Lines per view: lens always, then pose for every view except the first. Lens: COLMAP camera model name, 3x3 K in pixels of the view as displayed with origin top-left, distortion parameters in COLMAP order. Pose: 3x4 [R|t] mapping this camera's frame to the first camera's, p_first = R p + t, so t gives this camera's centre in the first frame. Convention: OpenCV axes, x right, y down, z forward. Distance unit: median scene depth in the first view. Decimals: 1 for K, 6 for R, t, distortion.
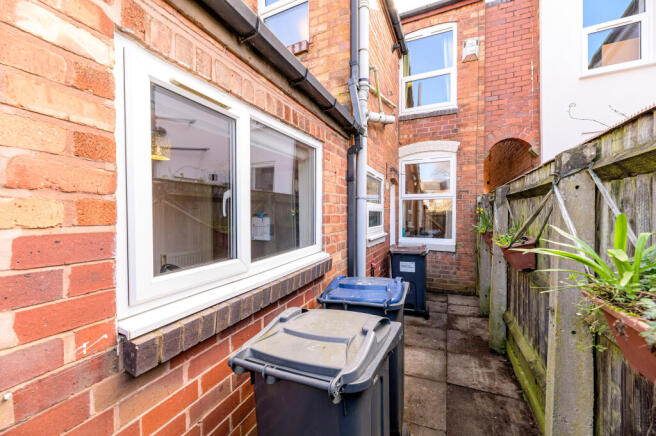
lens RADIAL K [[265.7, 0, 327.8], [0, 265.7, 215.1], [0, 0, 1]] dist [-0.000523, -0.000262]
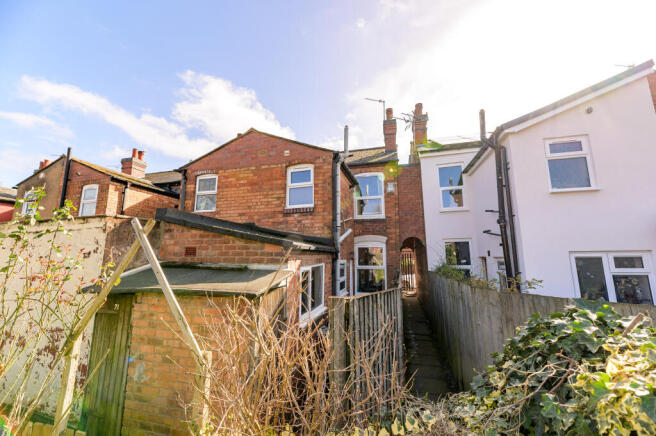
lens RADIAL K [[265.7, 0, 327.8], [0, 265.7, 215.1], [0, 0, 1]] dist [-0.000523, -0.000262]
pose [[0.987578, 0.023023, 0.155431, -0.183242], [0.002191, 0.987093, -0.160131, -0.142273], [-0.157112, 0.158482, 0.974782, -0.721820]]
